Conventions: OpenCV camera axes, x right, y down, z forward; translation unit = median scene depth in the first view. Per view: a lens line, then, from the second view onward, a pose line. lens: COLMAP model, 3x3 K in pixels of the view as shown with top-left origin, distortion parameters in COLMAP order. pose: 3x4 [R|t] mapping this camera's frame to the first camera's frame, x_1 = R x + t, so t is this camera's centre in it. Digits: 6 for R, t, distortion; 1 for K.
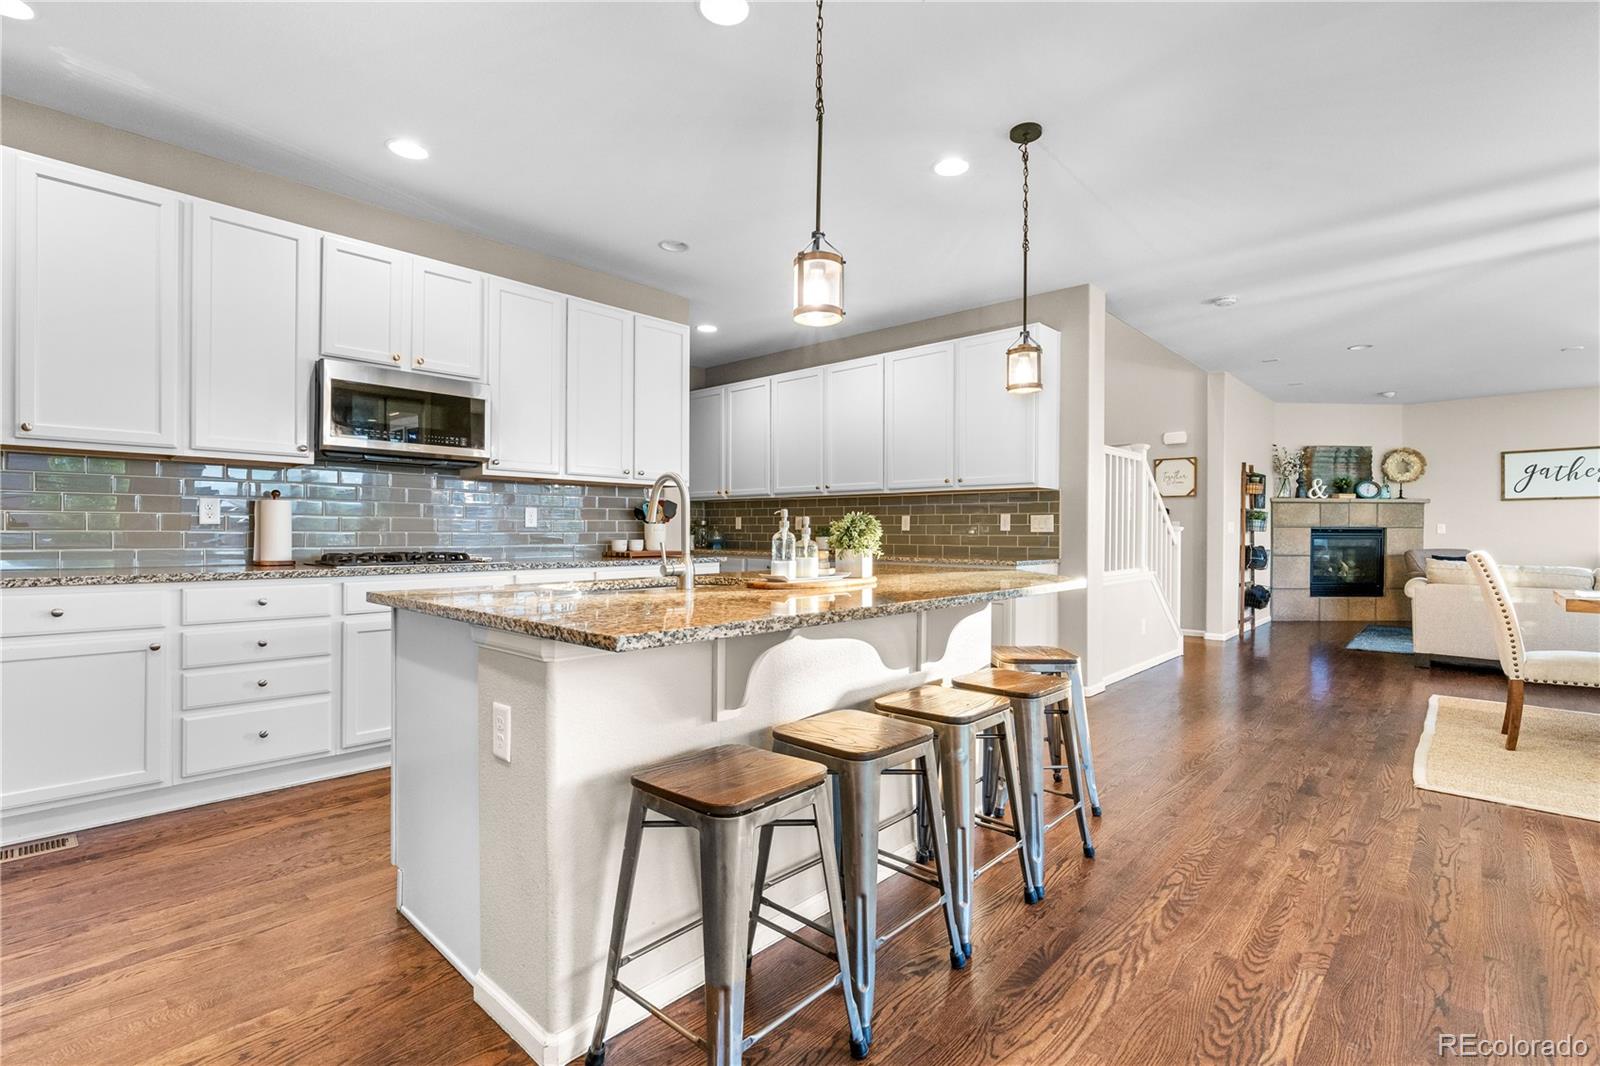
lens RADIAL K [[730.2, 0, 822.7], [0, 730.2, 535.1], [0, 0, 1]] dist [-0.010966, 0.004594]
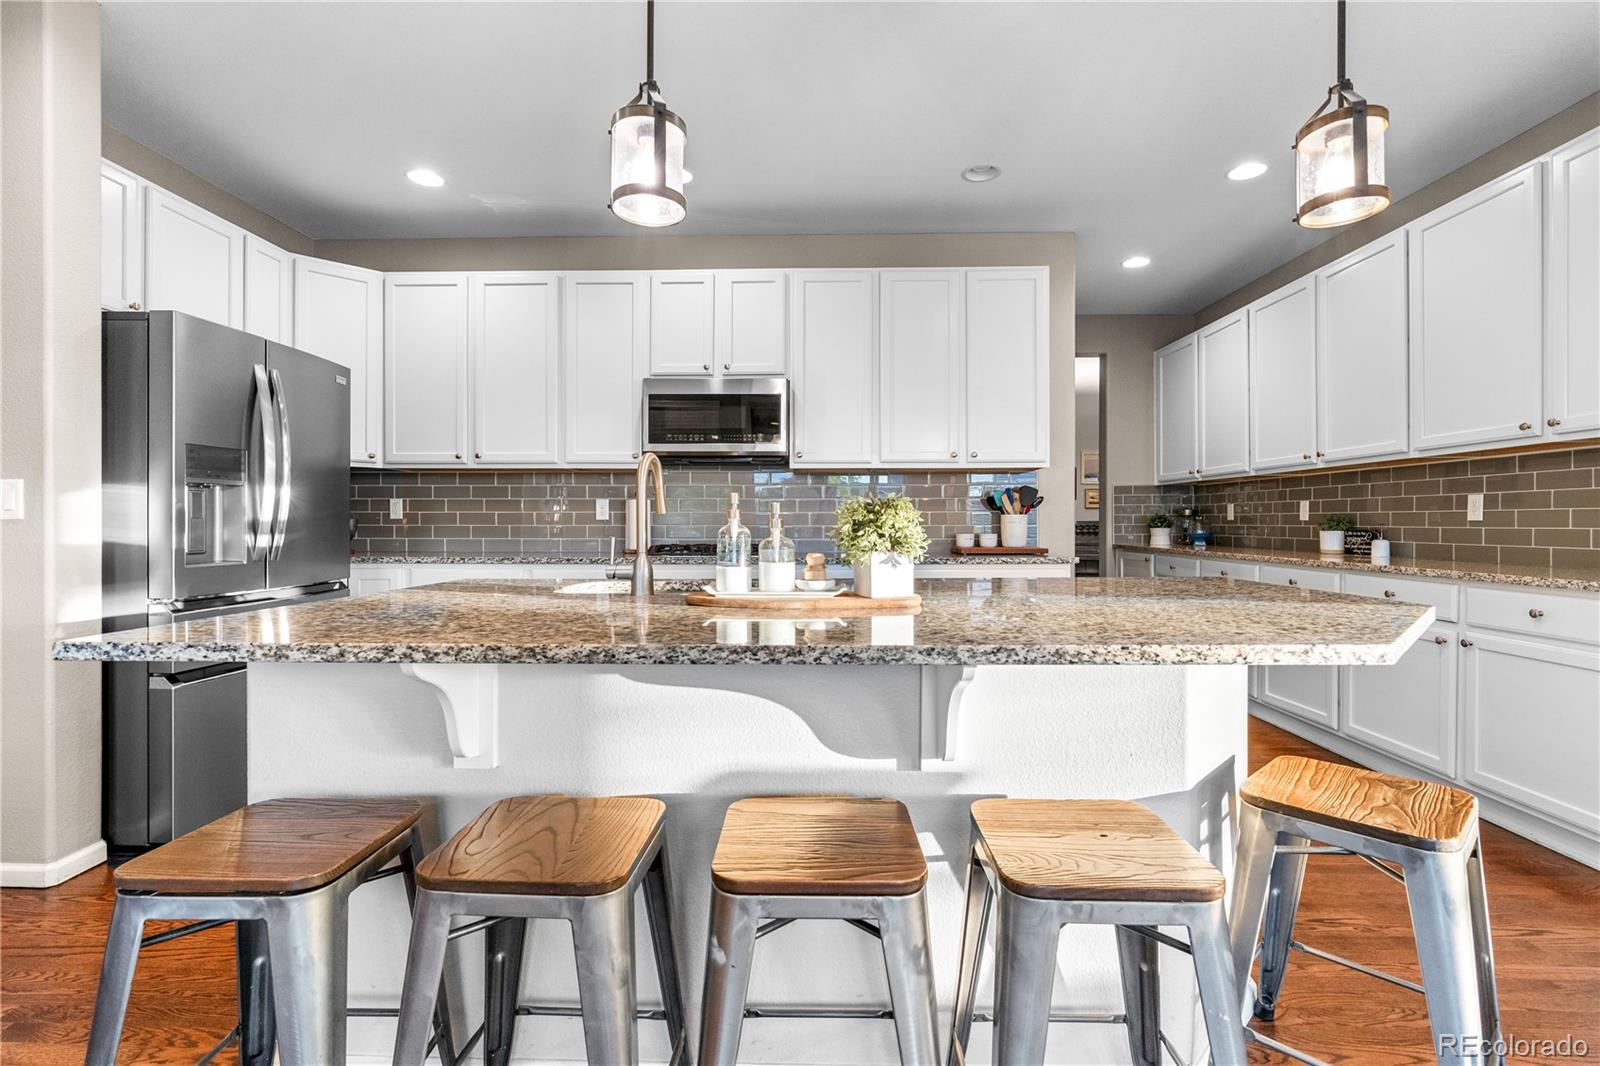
lens RADIAL K [[730.2, 0, 787.5], [0, 730.2, 531.1], [0, 0, 1]] dist [-0.010966, 0.004594]
pose [[0.654620, 0.003502, -0.755950, 0.275984], [0.000056, 0.999989, 0.004682, -0.000618], [0.755958, -0.003108, 0.654613, 0.309143]]
